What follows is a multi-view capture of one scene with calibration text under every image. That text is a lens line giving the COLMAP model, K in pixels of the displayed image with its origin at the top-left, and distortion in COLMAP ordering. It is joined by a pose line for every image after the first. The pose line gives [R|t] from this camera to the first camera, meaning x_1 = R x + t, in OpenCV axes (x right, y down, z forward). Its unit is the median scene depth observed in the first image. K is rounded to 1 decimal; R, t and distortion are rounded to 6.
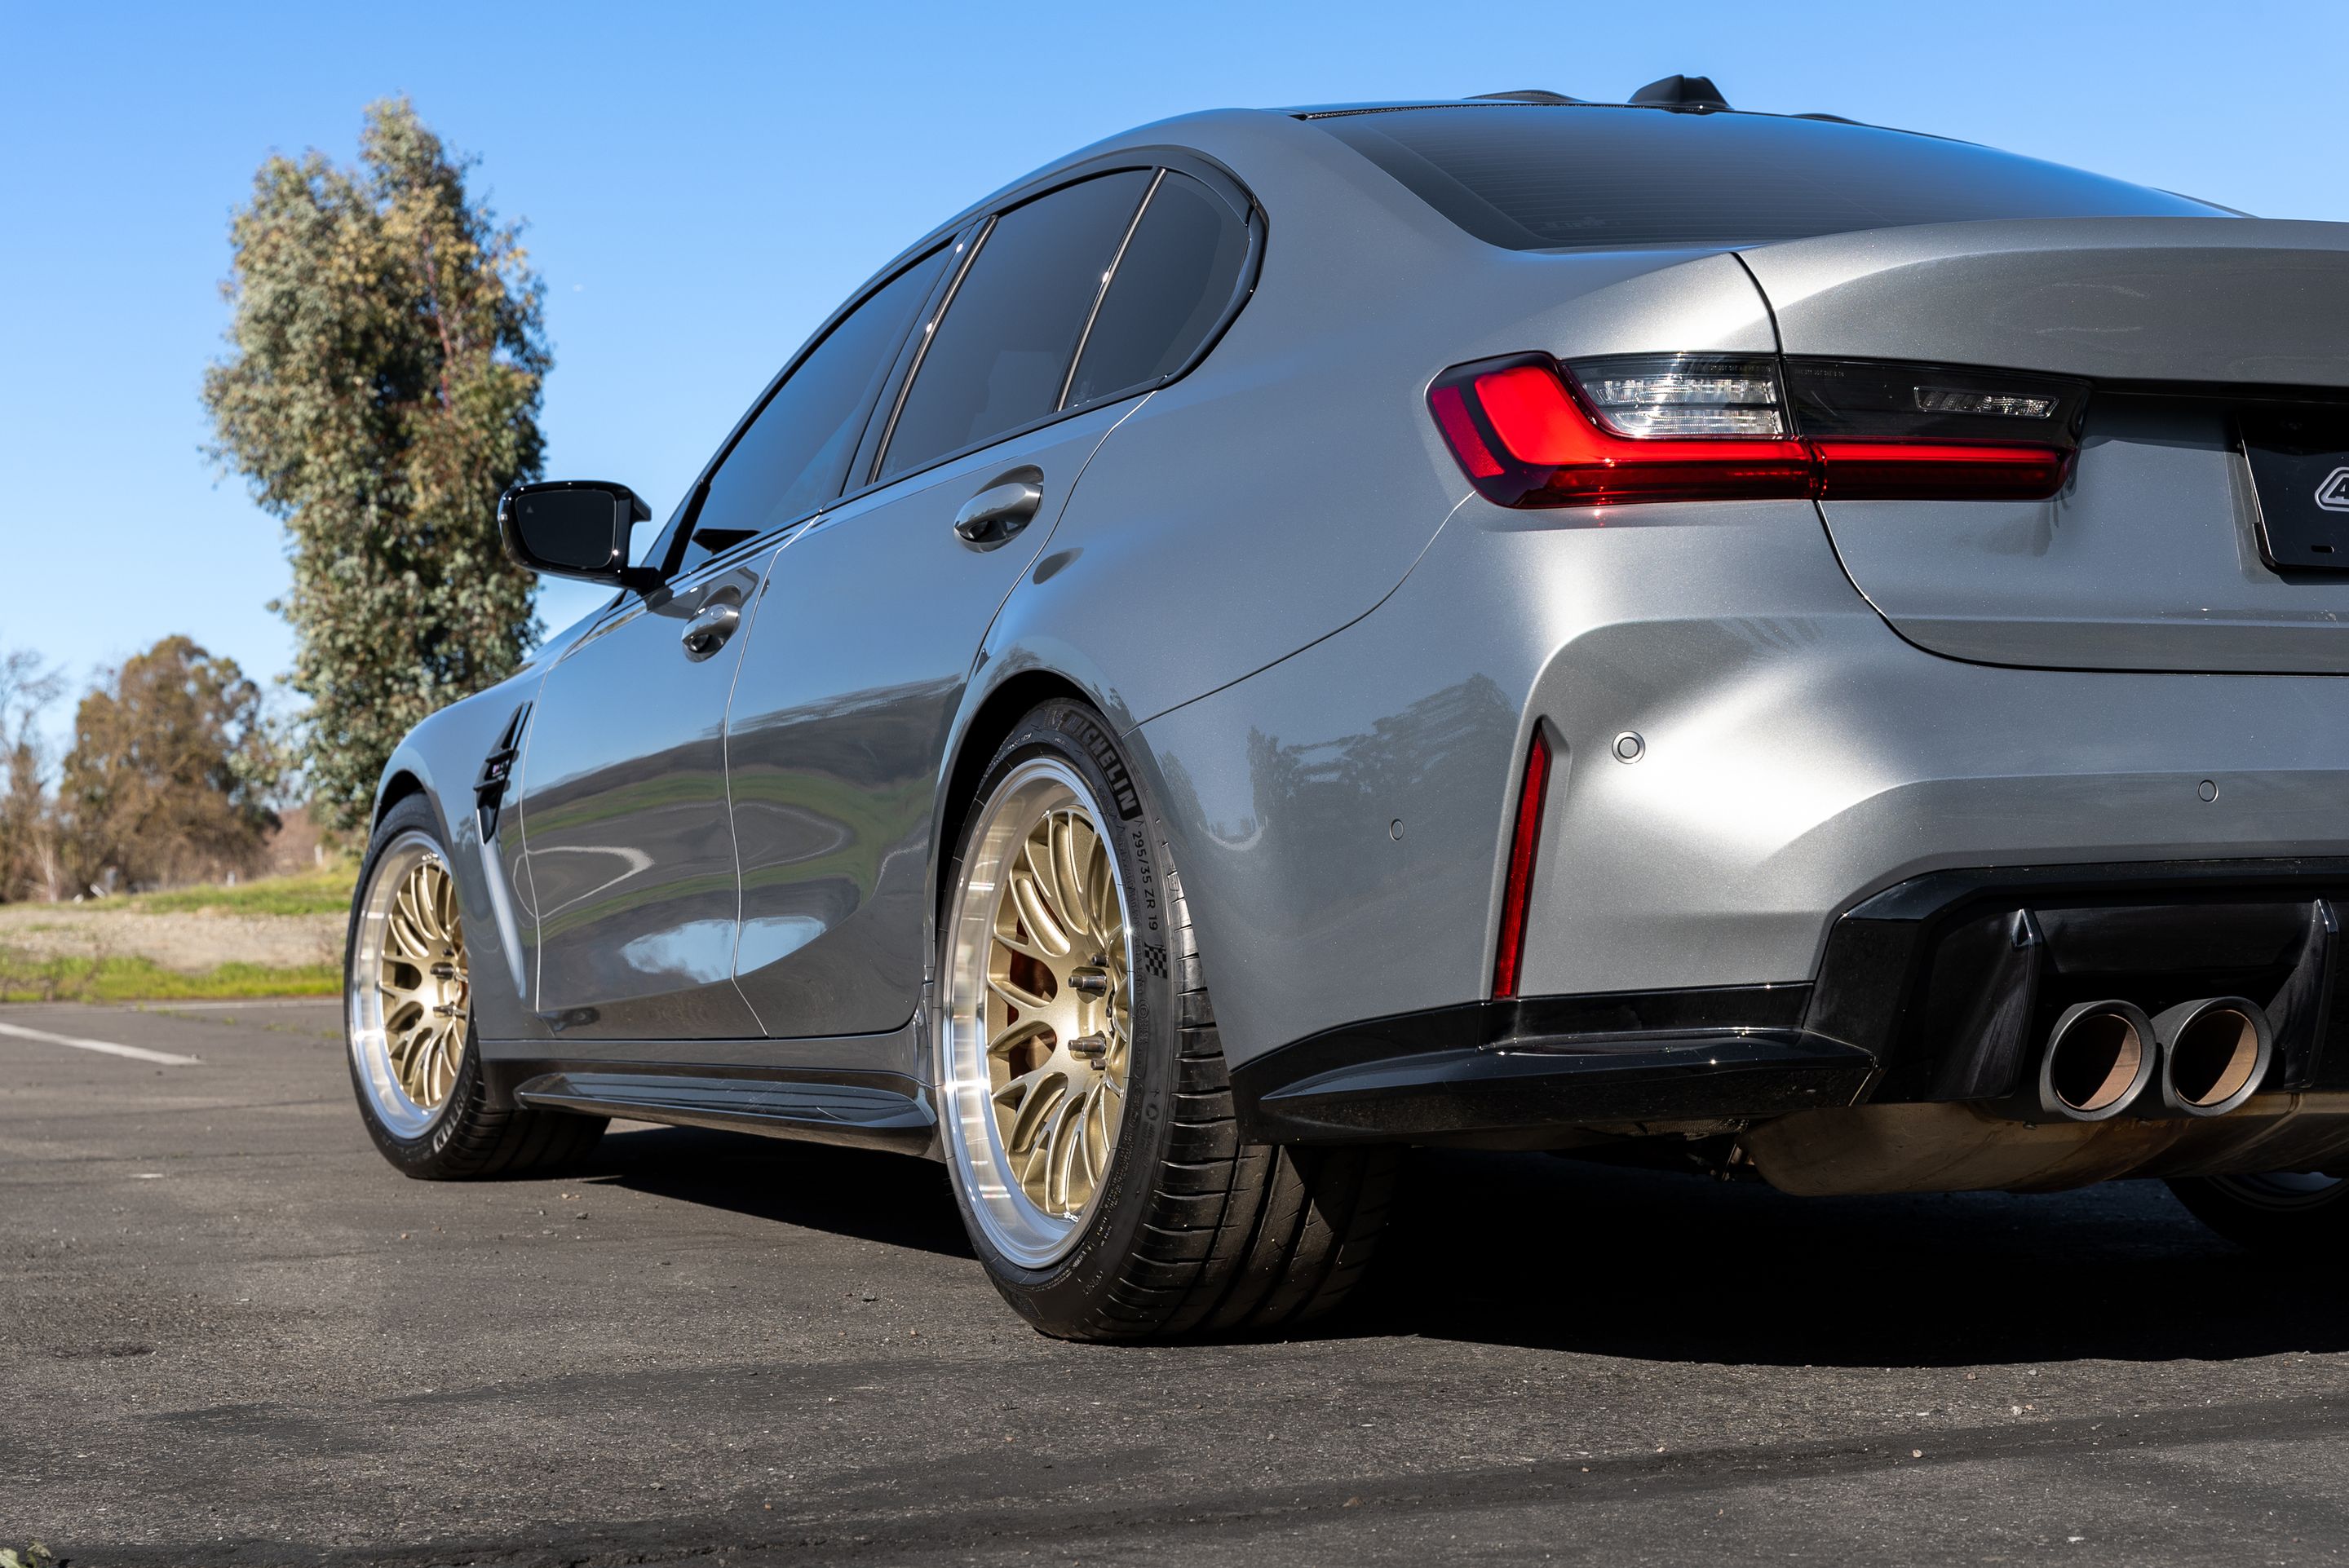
lens RADIAL K [[4130.2, 0, 1049.7], [0, 4130.2, 786.9], [0, 0, 1]] dist [-0.008466, 0.374819]
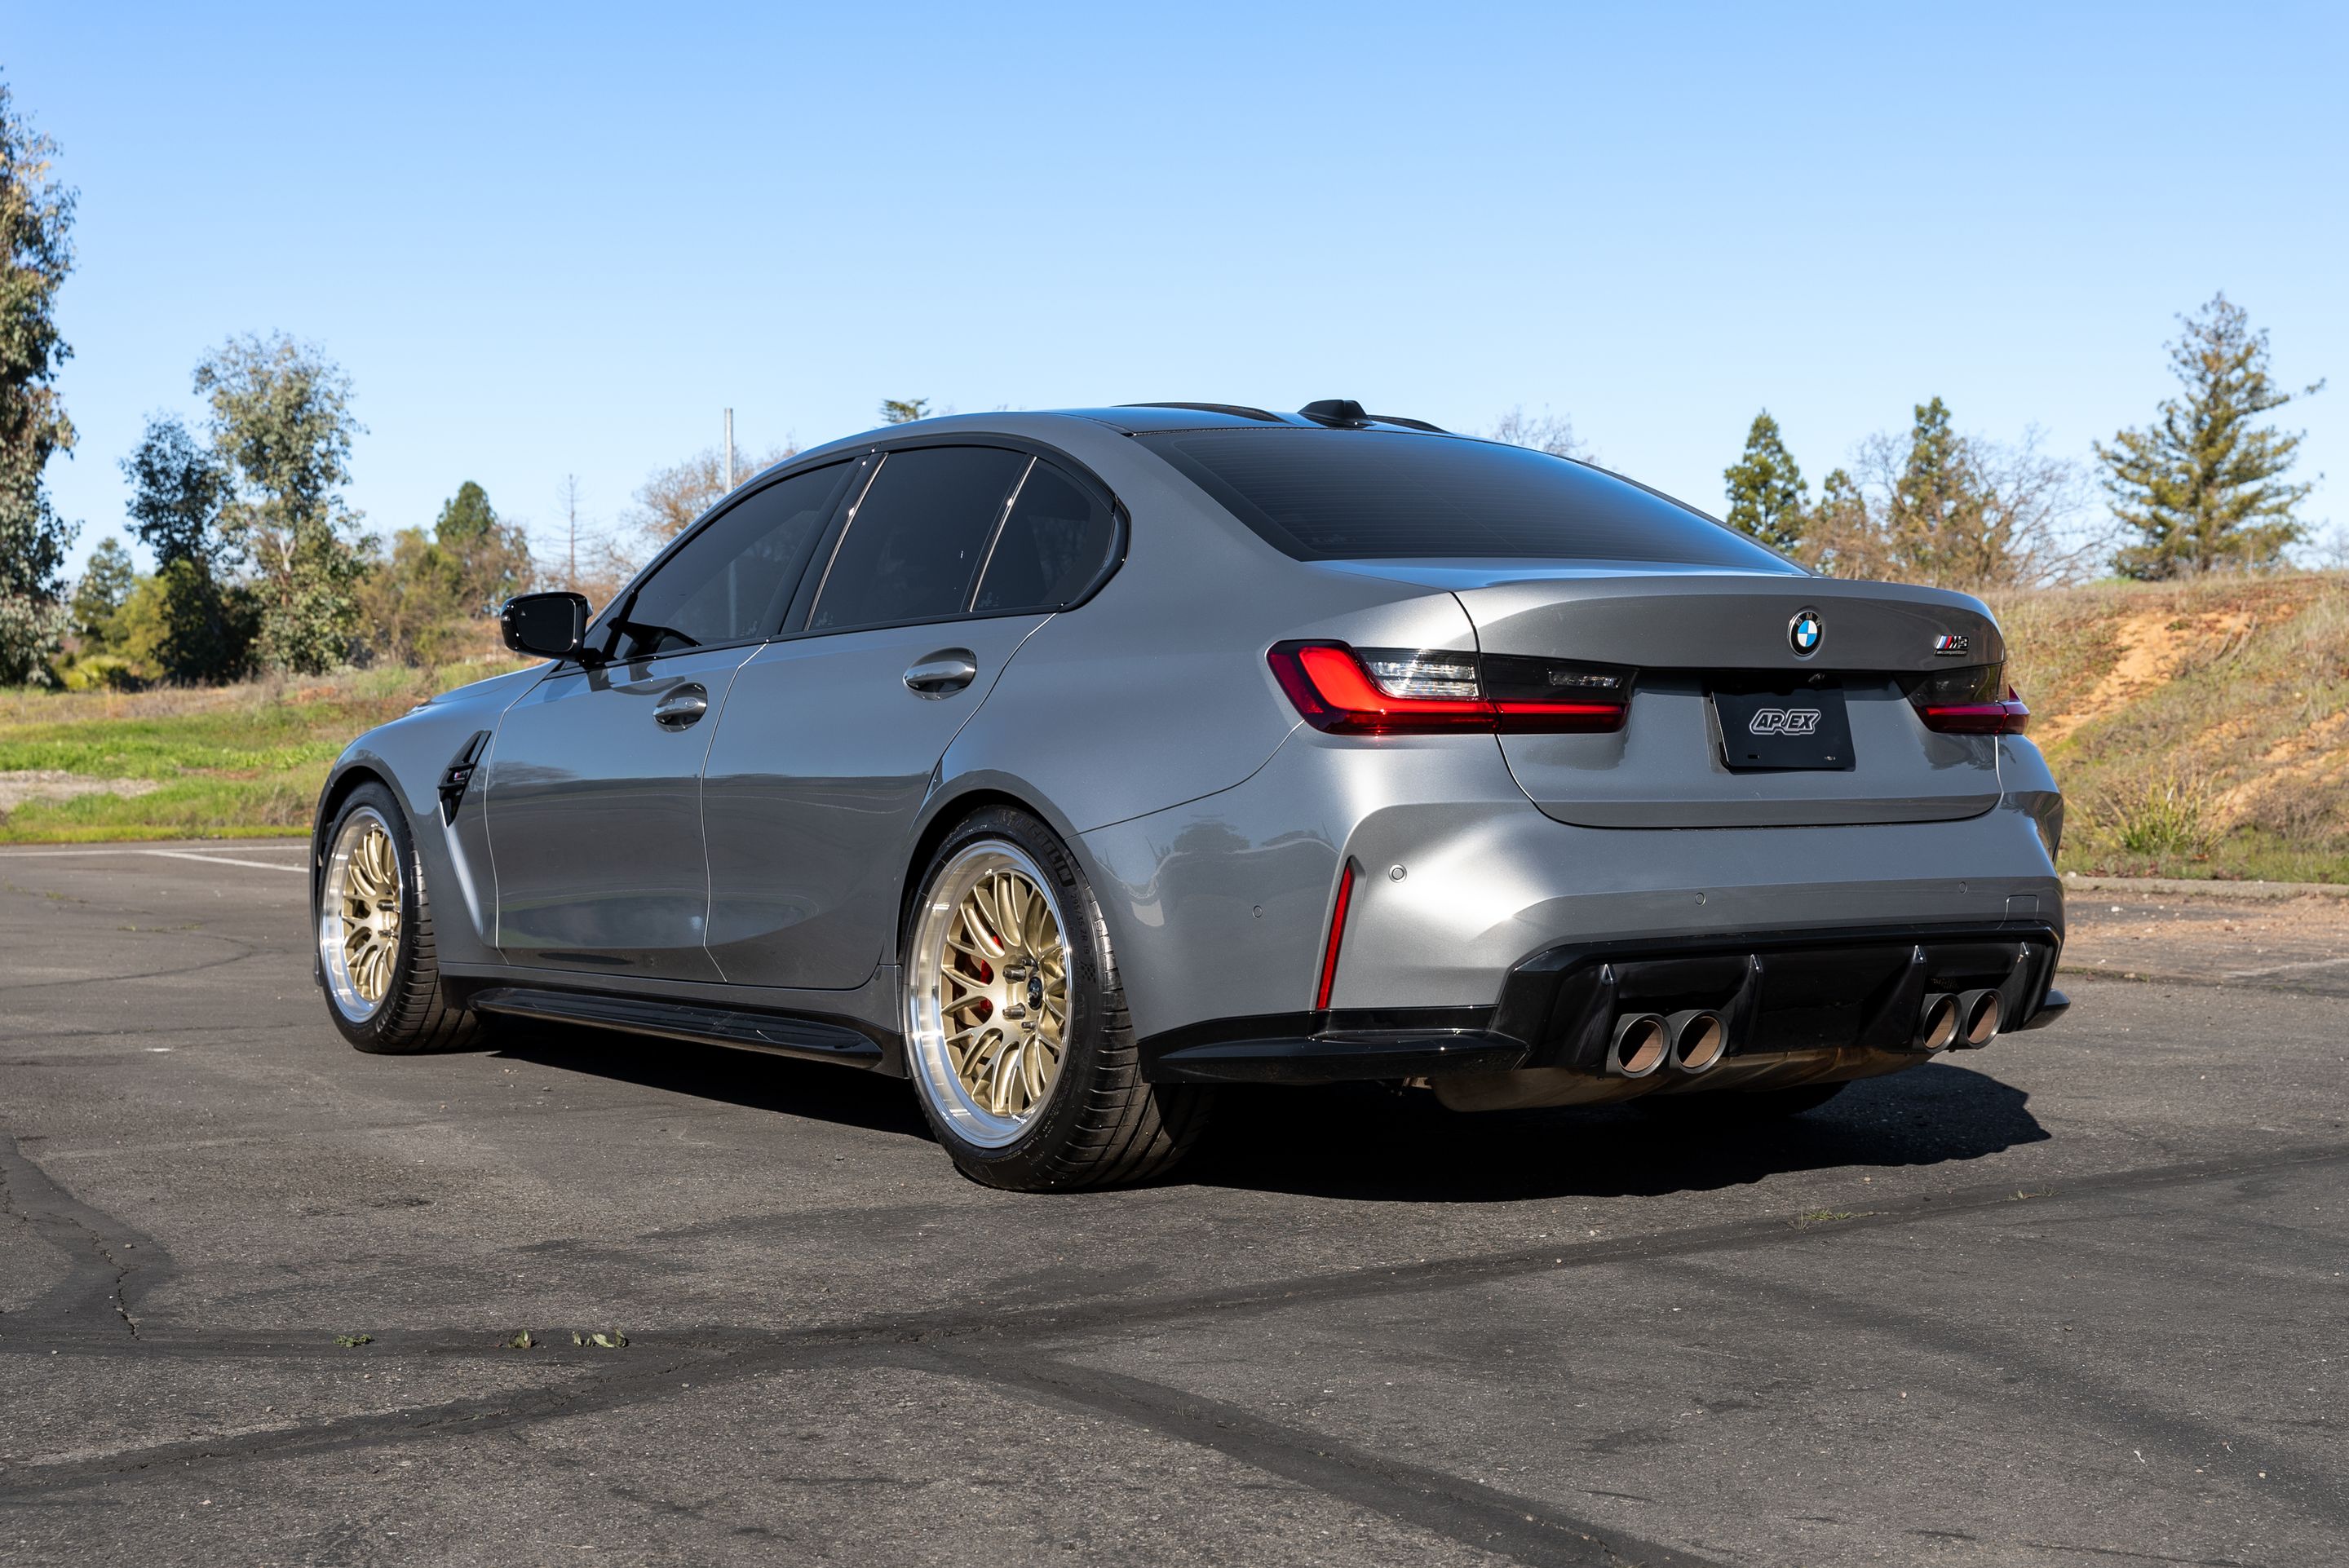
lens RADIAL K [[3860.0, 0, 1091.0], [0, 3860.0, 793.0], [0, 0, 1]] dist [0.013514, 0.112093]
pose [[0.979236, 0.006965, 0.202606, -0.297442], [-0.019184, 0.998108, 0.058411, -0.125372], [-0.201816, -0.061085, 0.977517, -0.555039]]
